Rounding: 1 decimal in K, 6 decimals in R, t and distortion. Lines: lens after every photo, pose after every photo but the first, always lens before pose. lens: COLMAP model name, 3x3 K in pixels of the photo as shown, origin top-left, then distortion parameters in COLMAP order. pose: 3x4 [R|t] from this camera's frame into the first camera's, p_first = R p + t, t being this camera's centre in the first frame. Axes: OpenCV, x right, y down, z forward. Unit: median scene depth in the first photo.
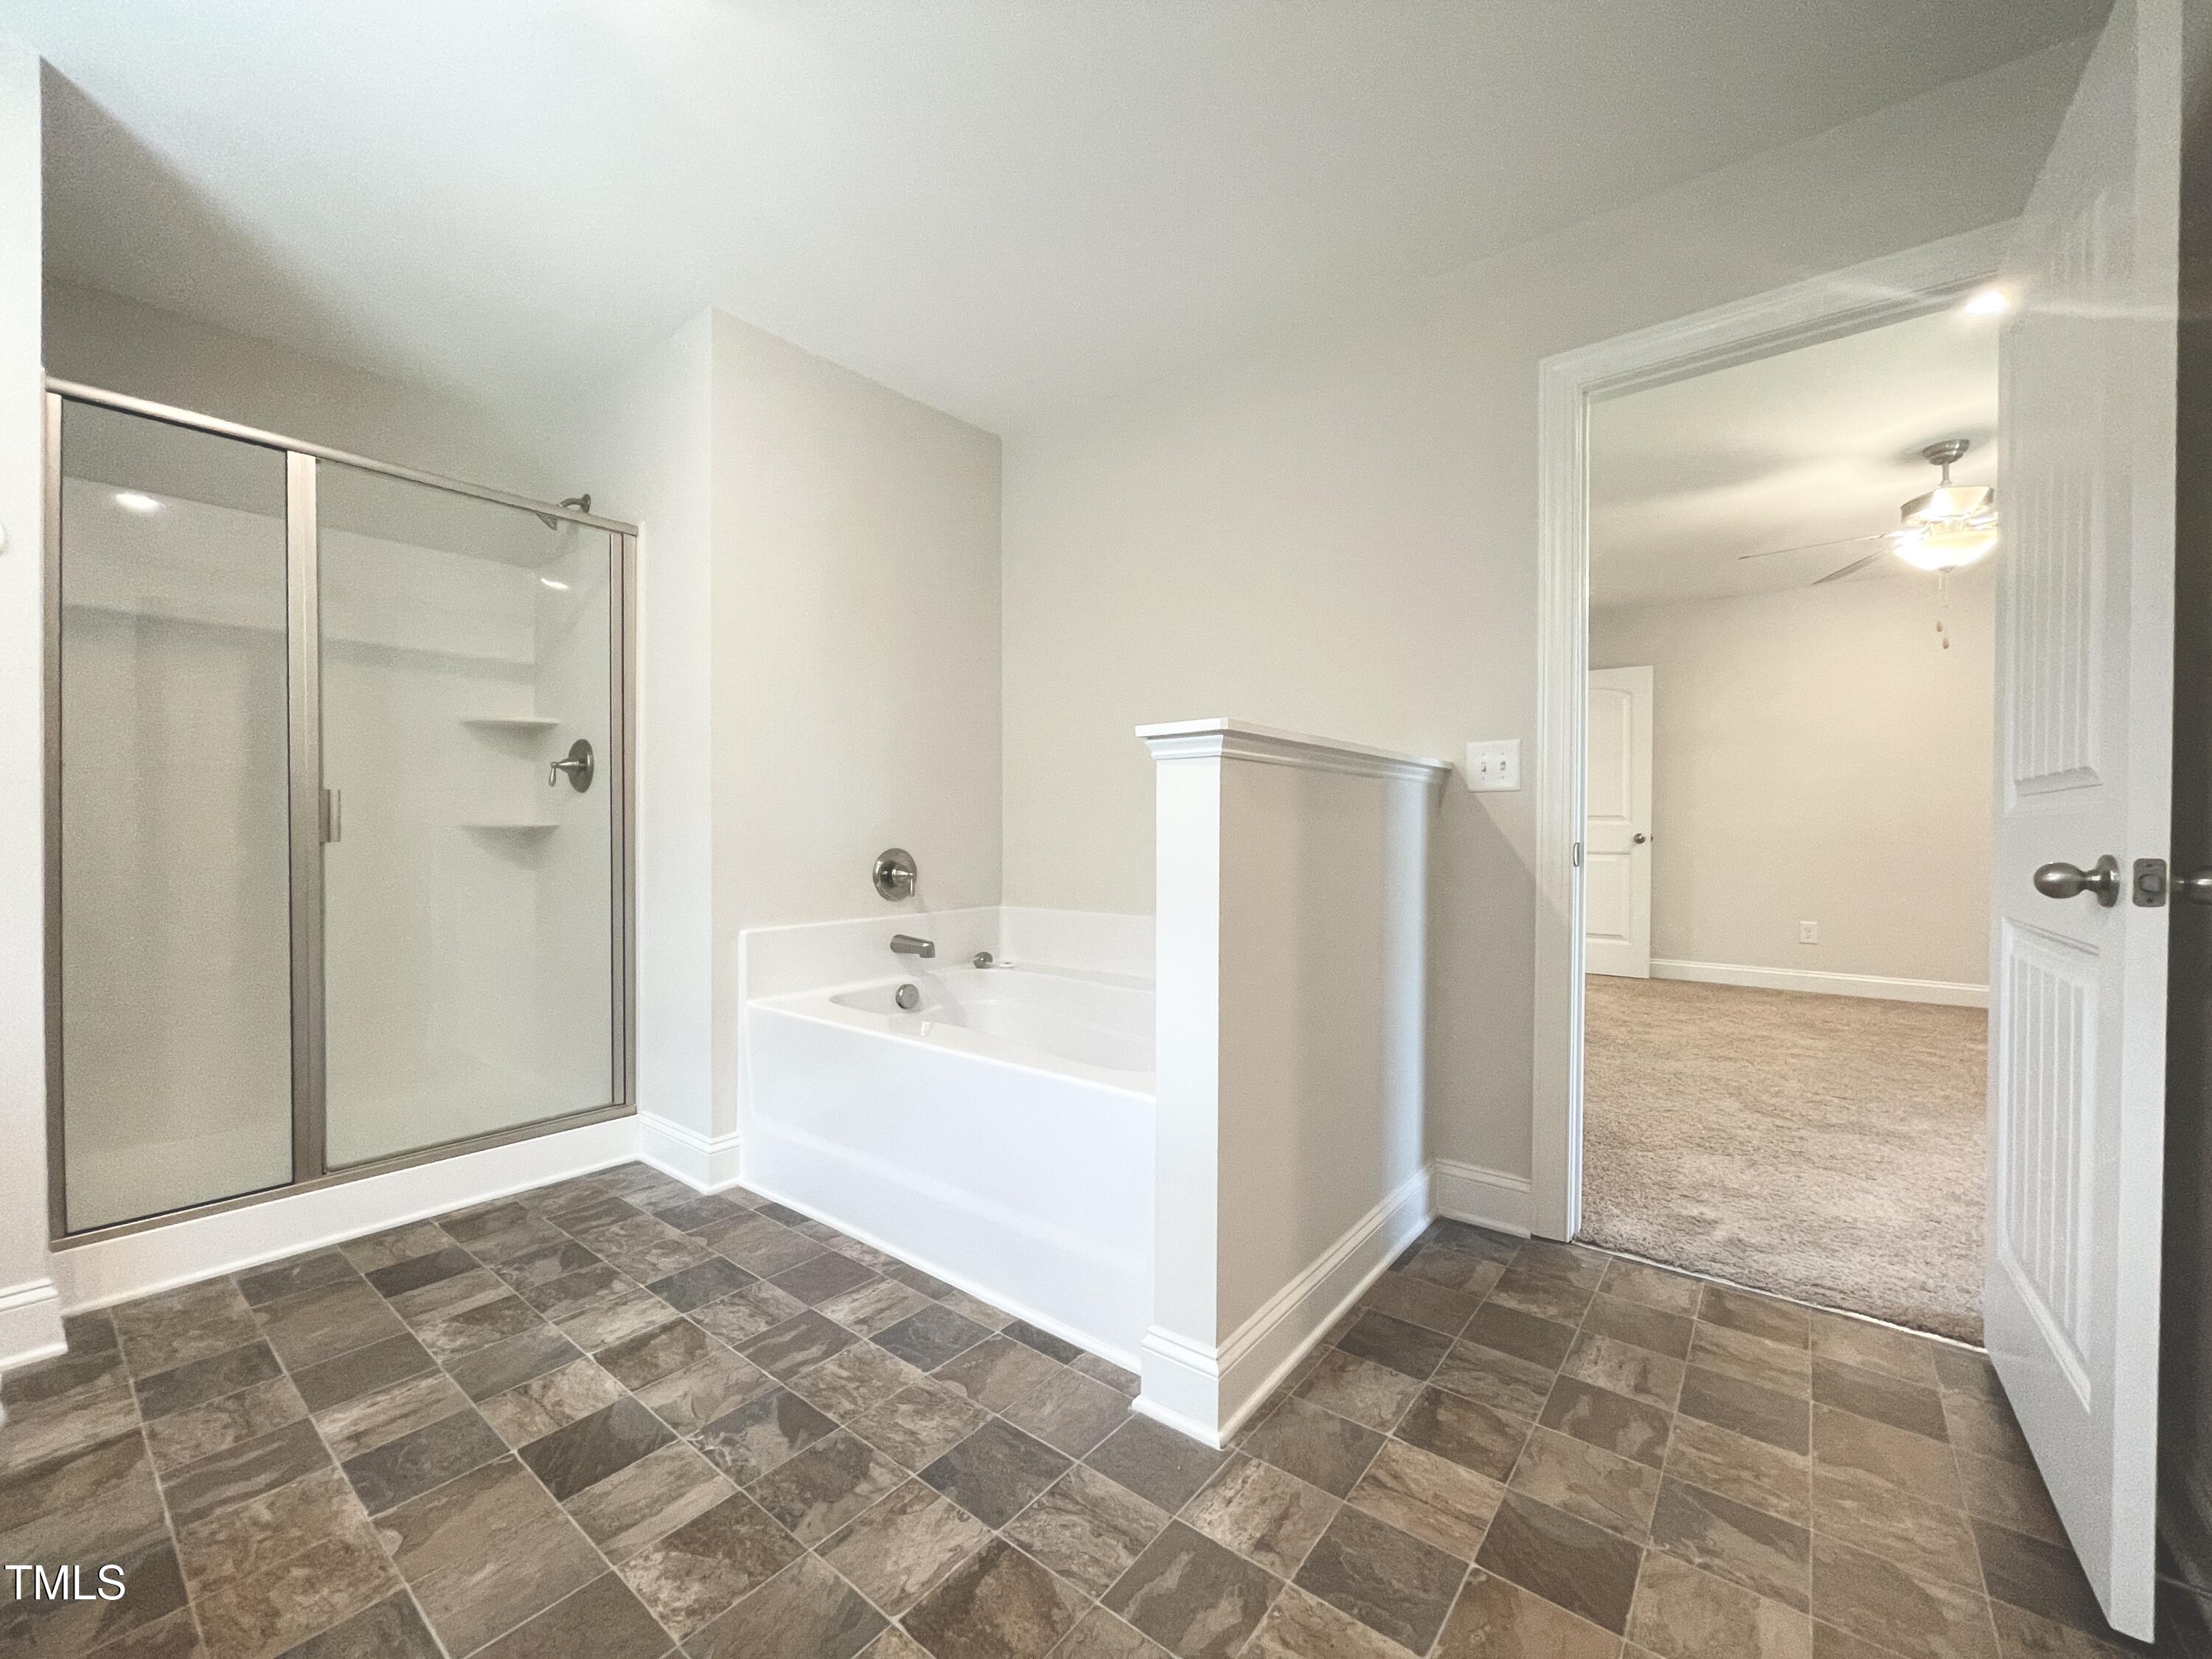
lens RADIAL K [[879.1, 0, 1101.7], [0, 879.1, 832.6], [0, 0, 1]] dist [0.001857, -0.004098]
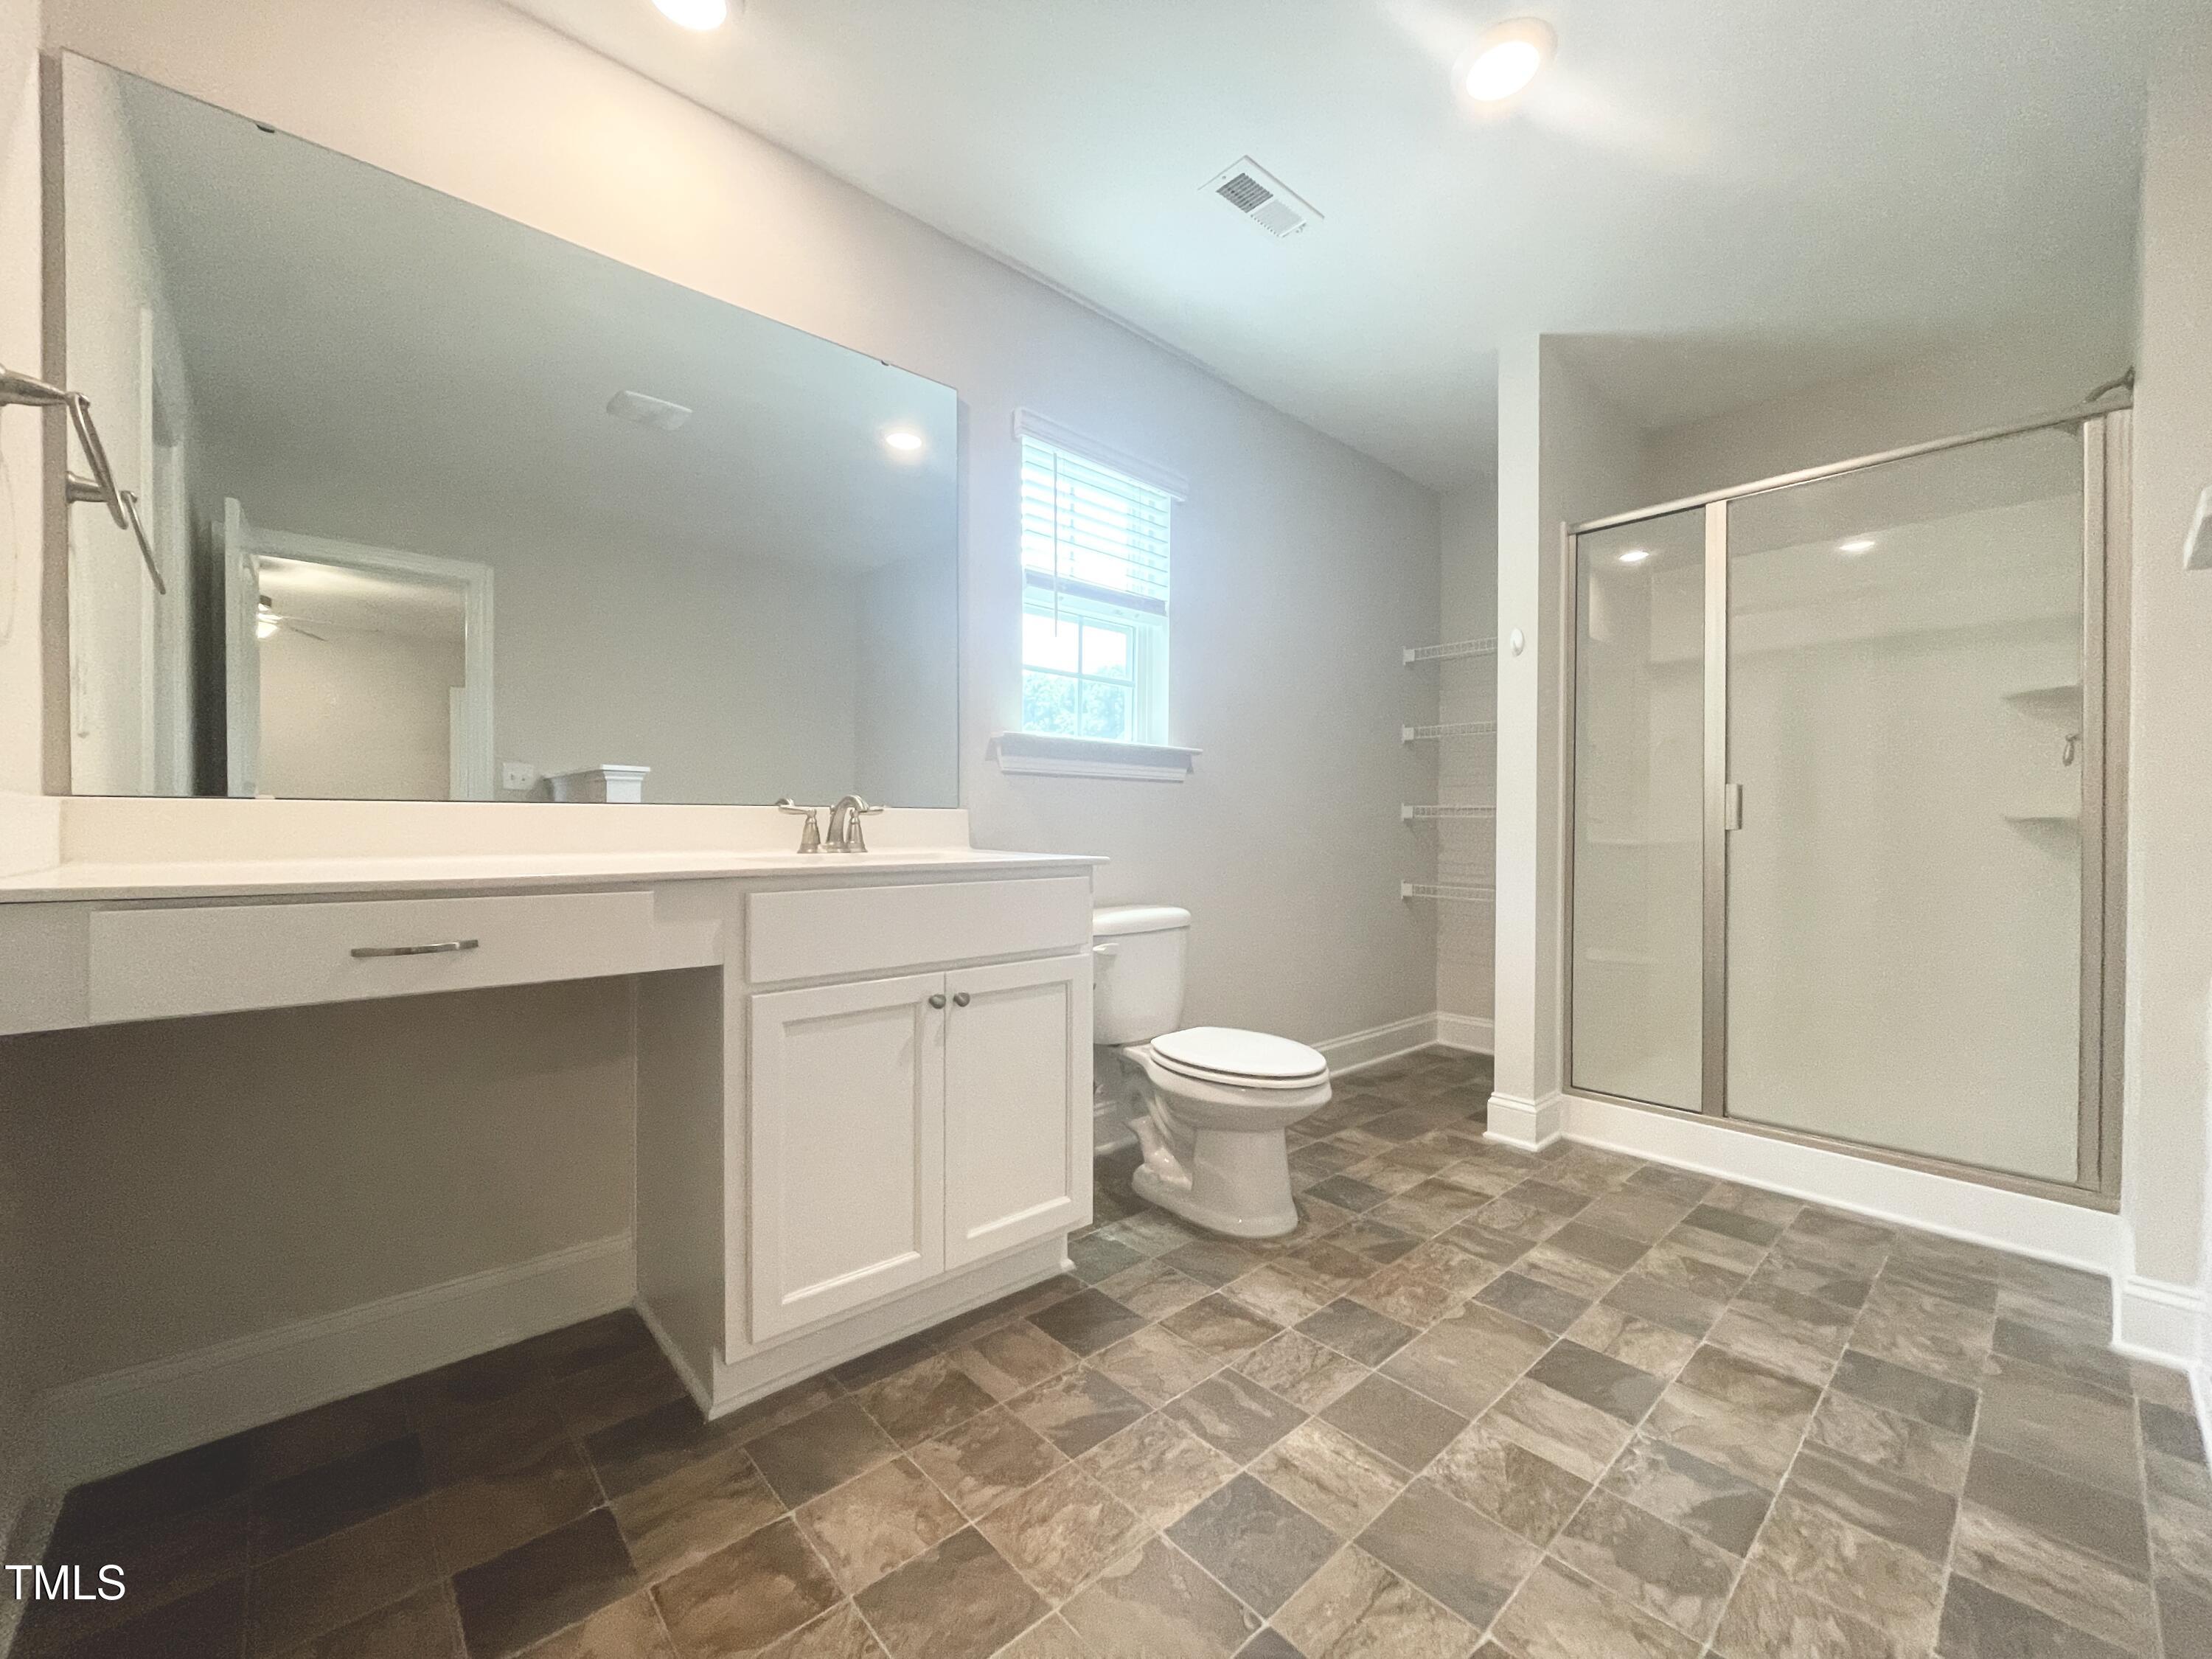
lens RADIAL K [[879.1, 0, 1101.7], [0, 879.1, 832.6], [0, 0, 1]] dist [0.001857, -0.004098]
pose [[-0.173776, 0.002225, -0.984783, 0.469984], [-0.008326, 0.999958, 0.003728, 0.020001], [0.984750, 0.008847, -0.173751, 0.459024]]
